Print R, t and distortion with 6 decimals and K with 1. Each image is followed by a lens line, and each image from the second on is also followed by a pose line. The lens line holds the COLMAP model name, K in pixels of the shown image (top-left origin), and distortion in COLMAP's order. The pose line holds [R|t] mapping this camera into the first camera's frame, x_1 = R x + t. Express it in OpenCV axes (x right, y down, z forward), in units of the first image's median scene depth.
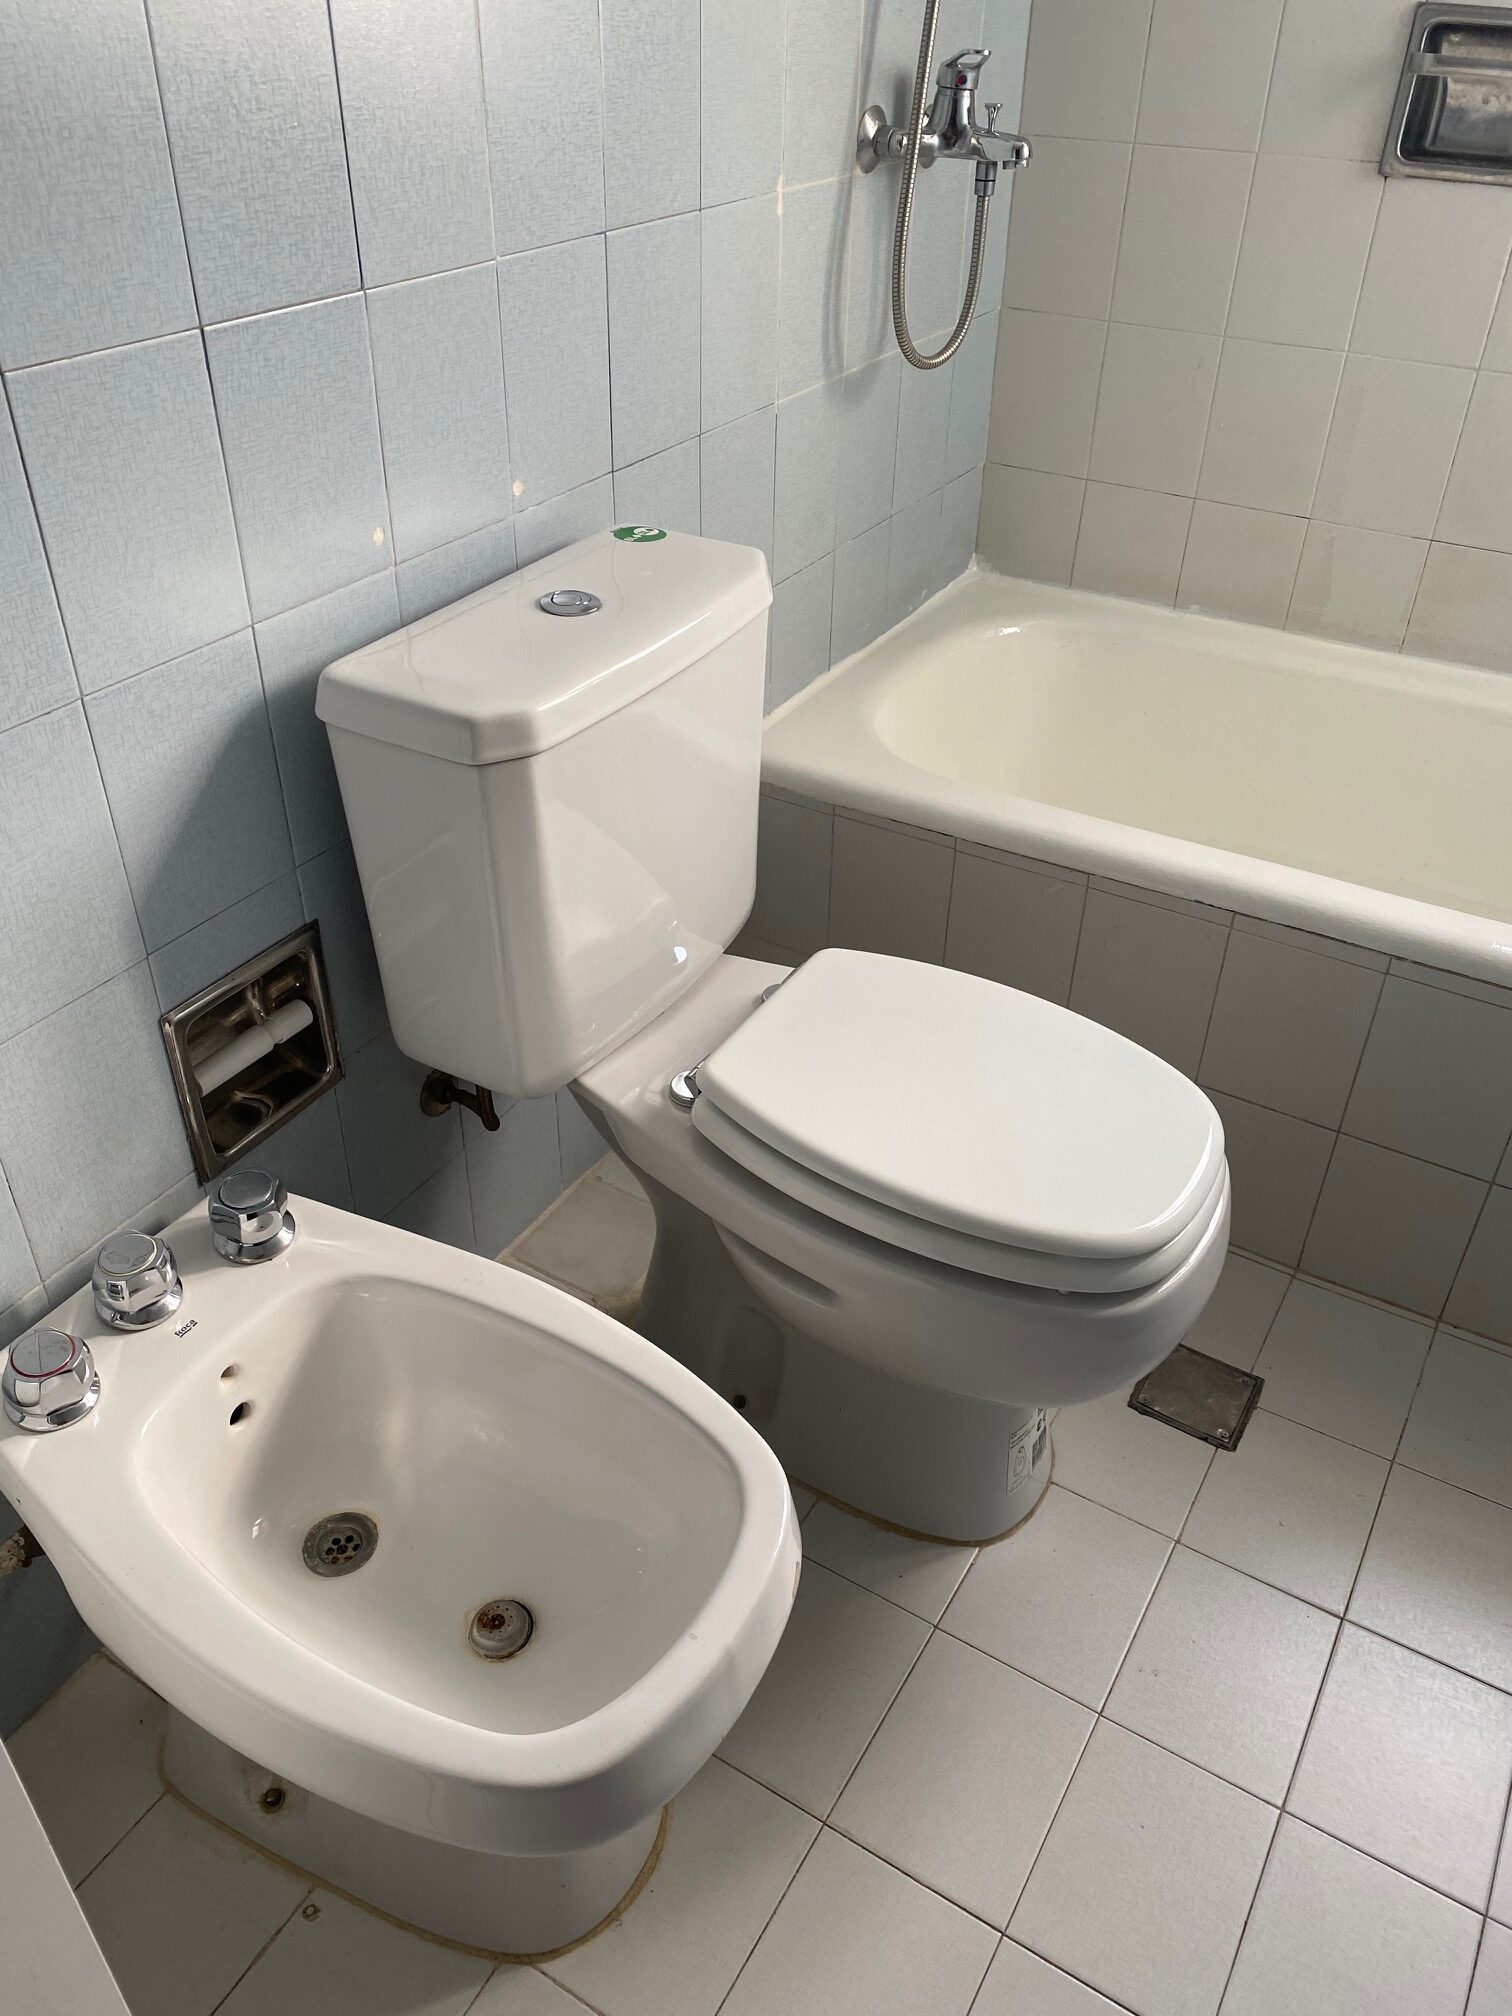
lens RADIAL K [[1546.7, 0, 741.2], [0, 1546.7, 995.8], [0, 0, 1]] dist [0.055692, -0.097007]
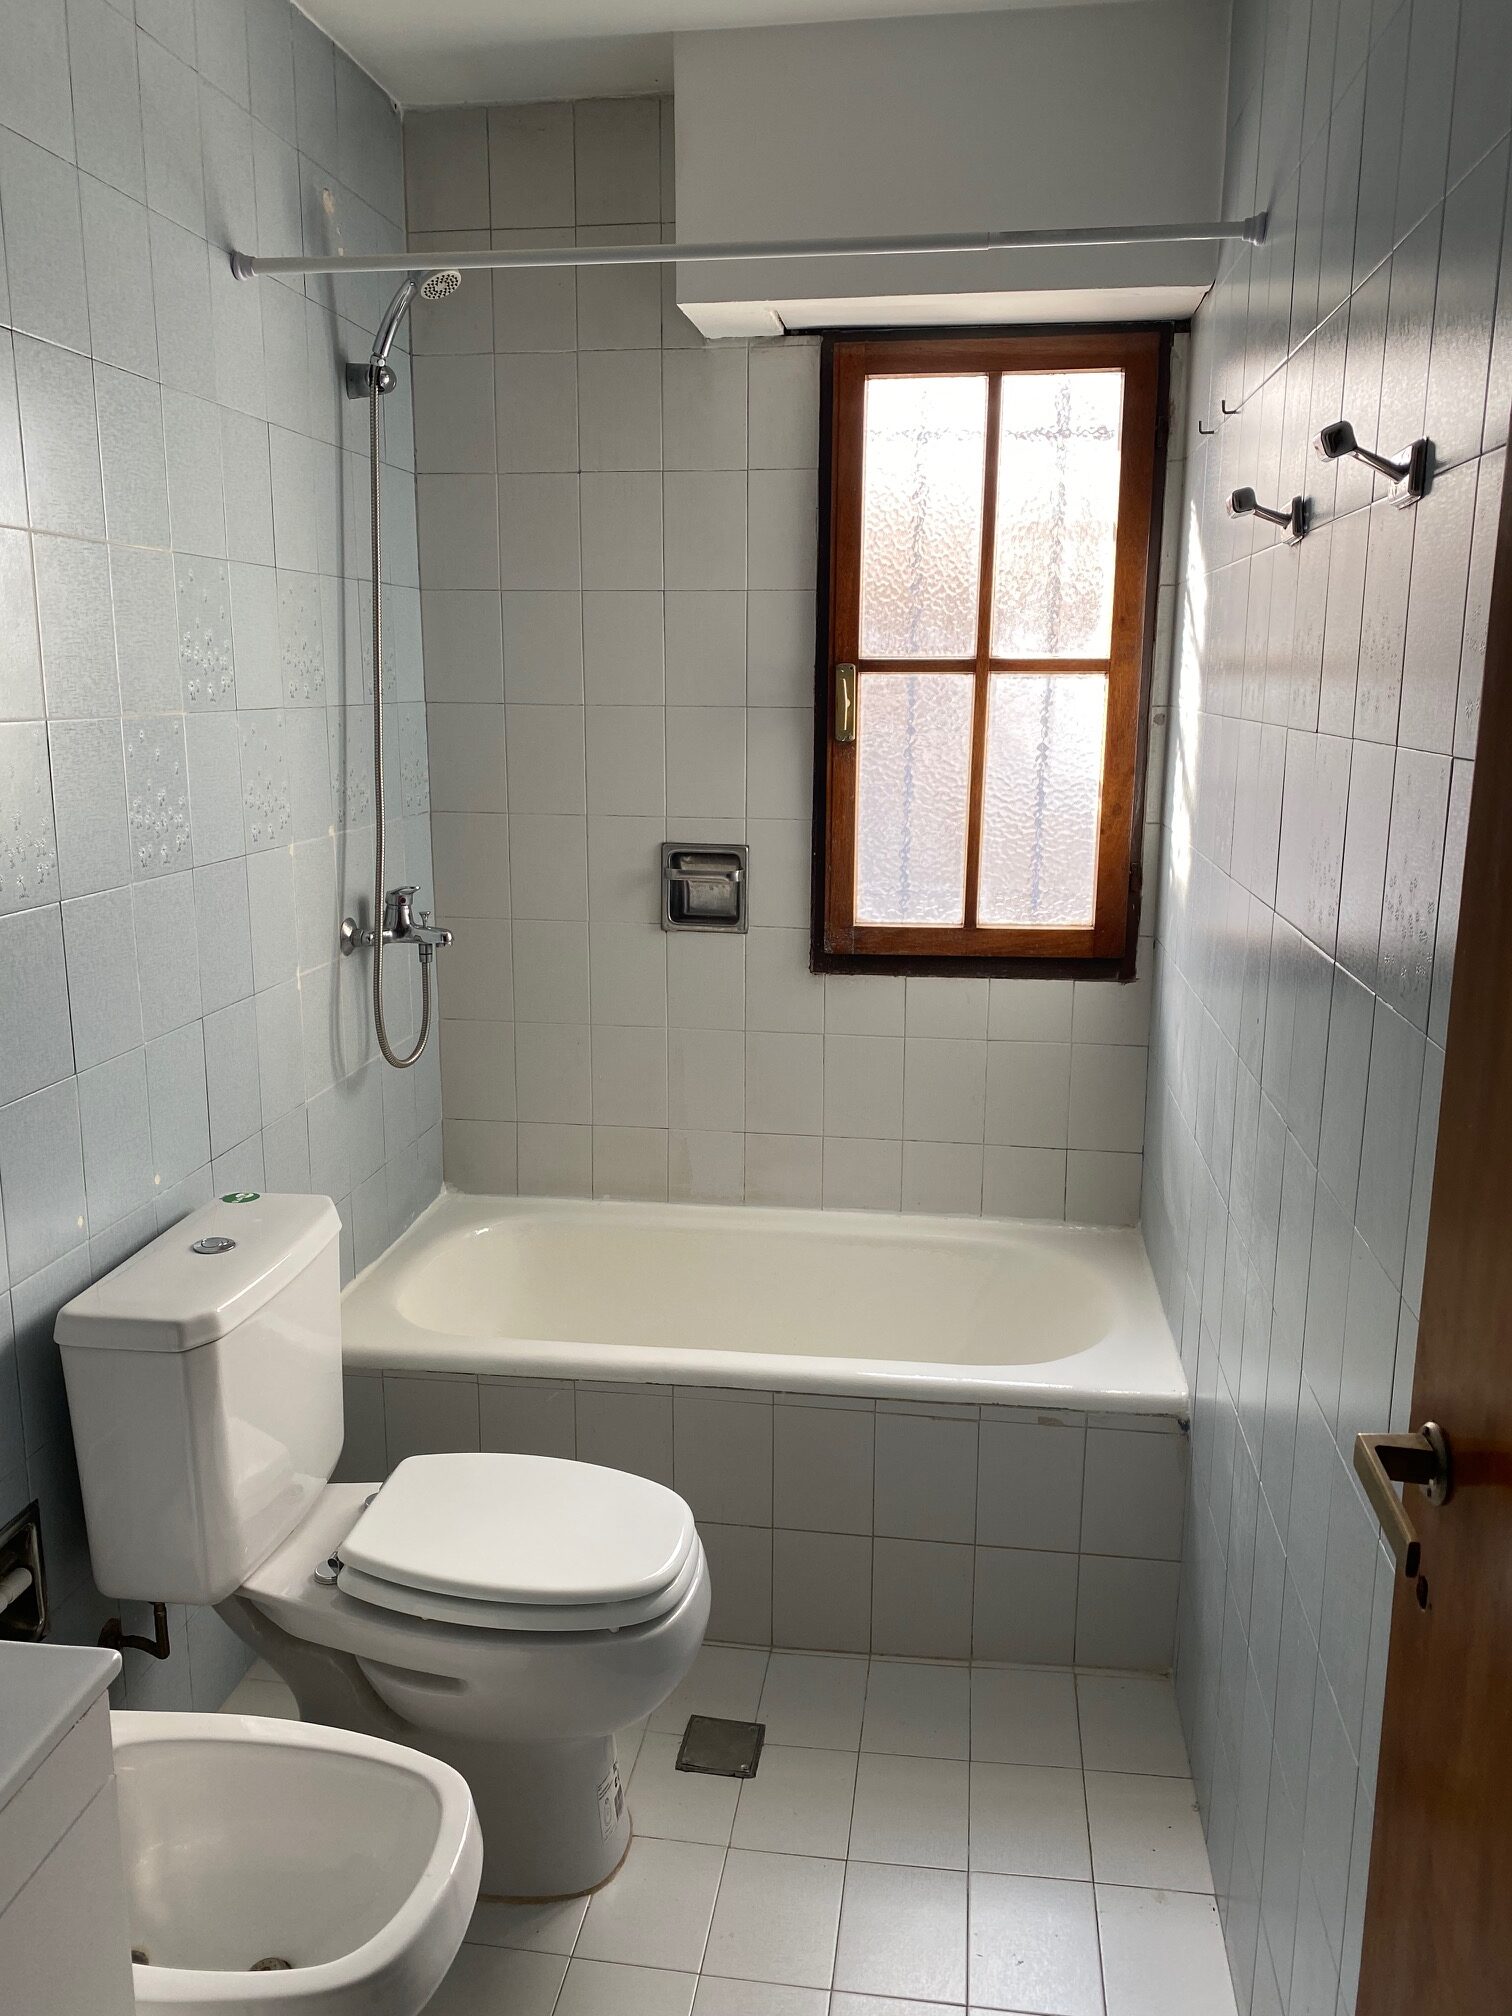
lens RADIAL K [[1546.7, 0, 741.2], [0, 1546.7, 995.8], [0, 0, 1]] dist [0.055692, -0.097007]
pose [[0.924319, -0.091132, 0.370579, -0.141762], [0.227042, 0.911835, -0.342065, 0.131322], [-0.306734, 0.400314, 0.863518, -0.461969]]
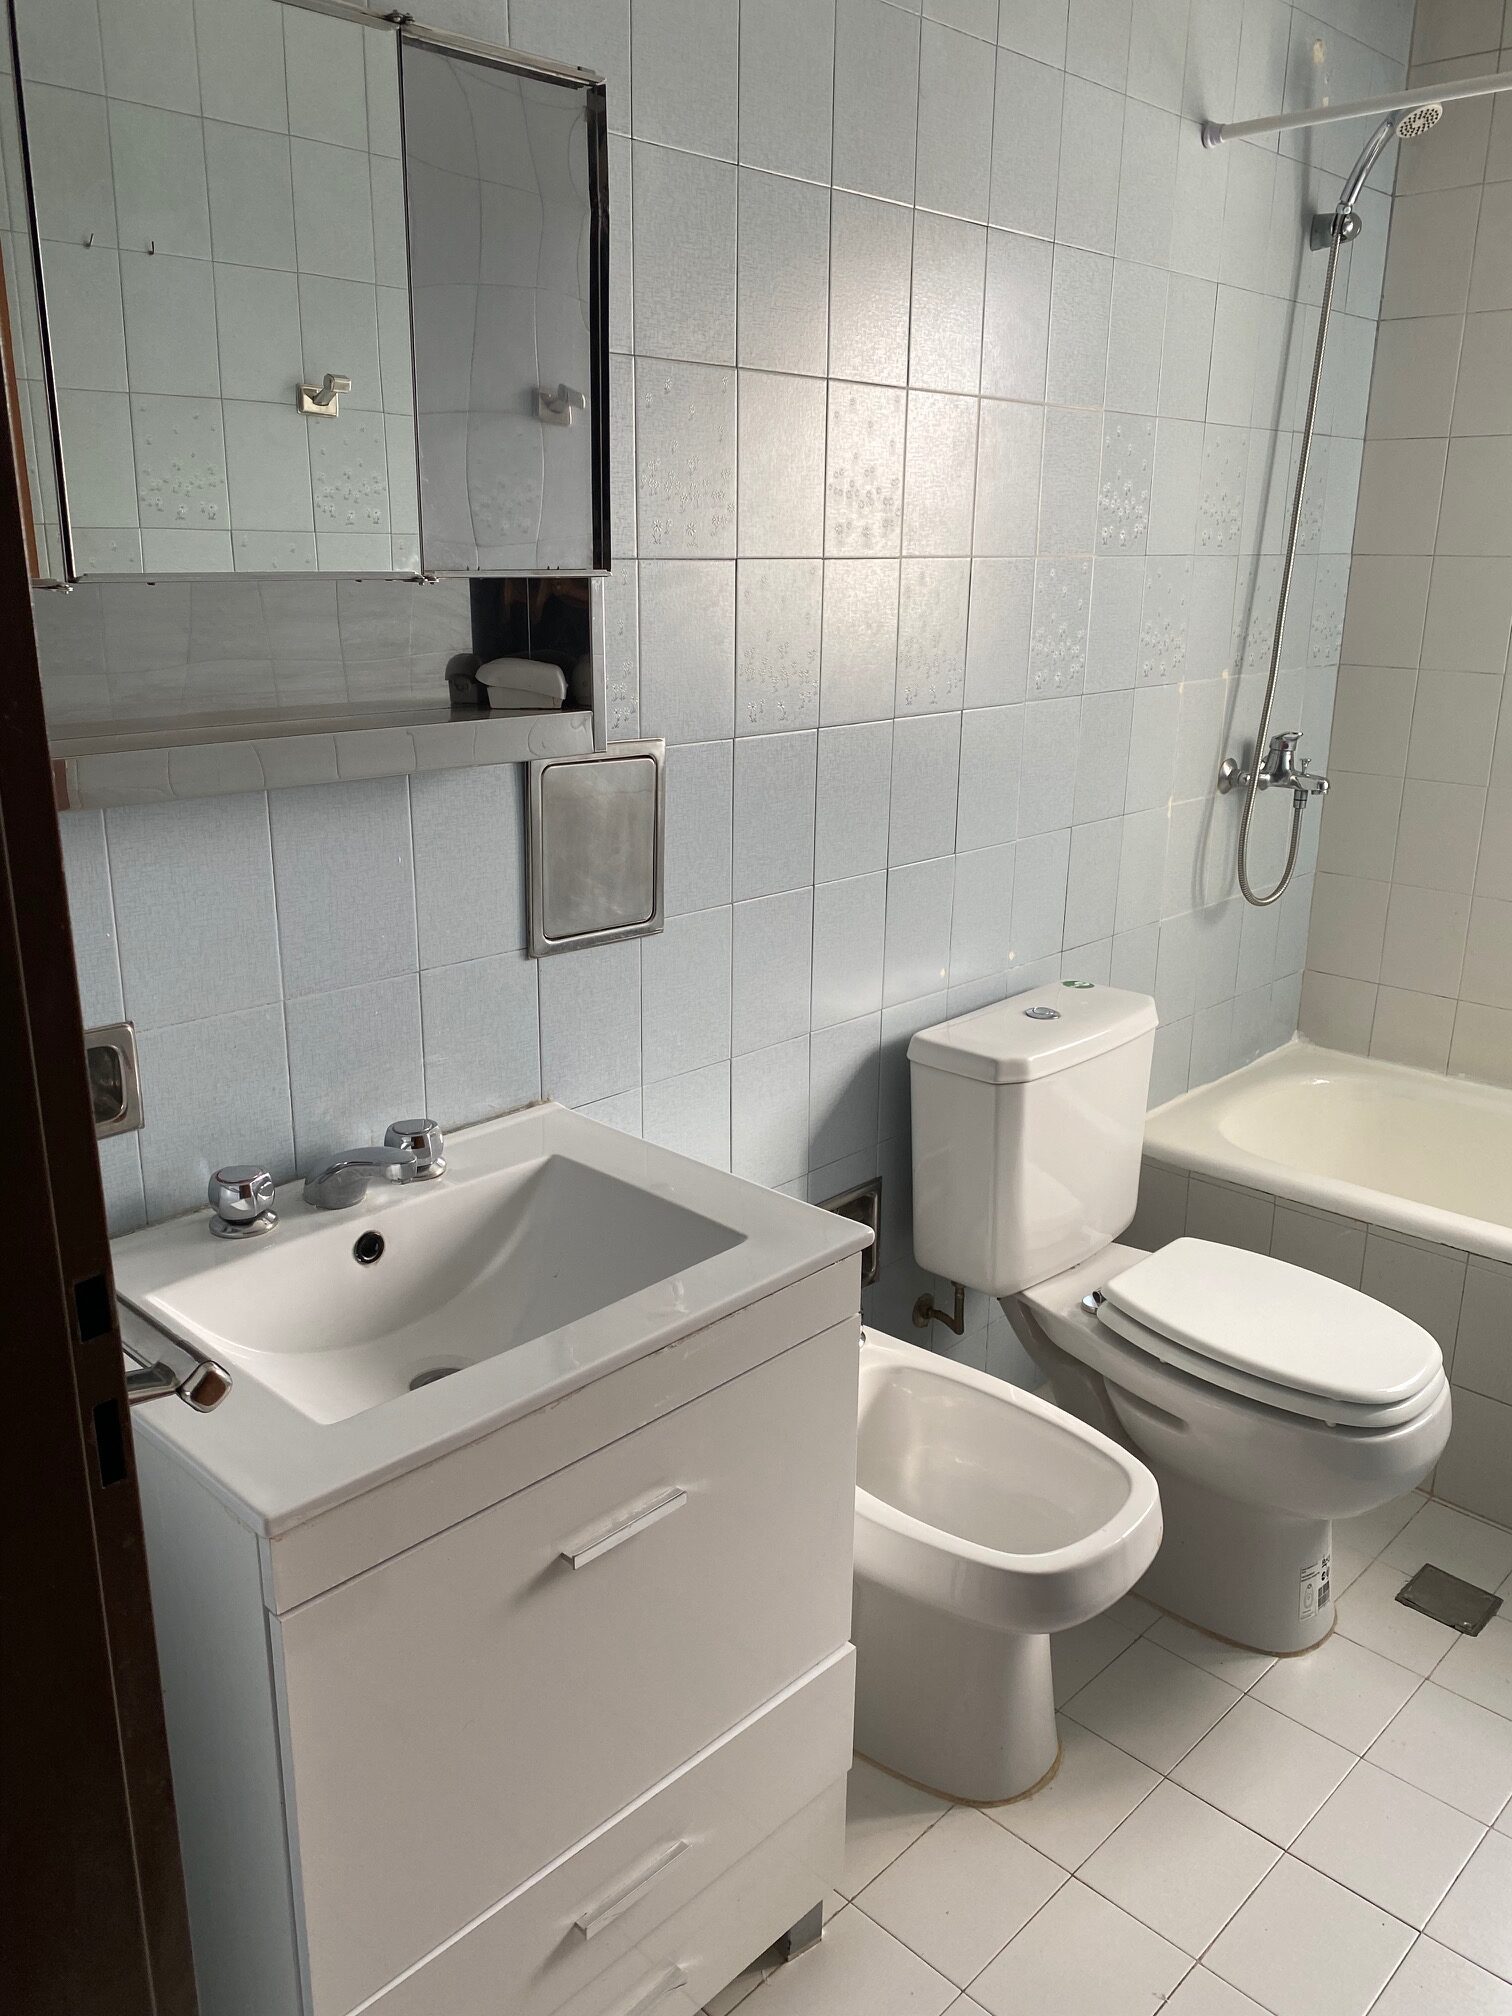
lens RADIAL K [[1540.8, 0, 719.2], [0, 1540.8, 1003.7], [0, 0, 1]] dist [0.044187, -0.039947]
pose [[0.971055, 0.058026, -0.231699, -0.049172], [-0.127629, 0.946000, -0.297983, 0.258639], [0.201896, 0.318930, 0.926025, -0.600687]]
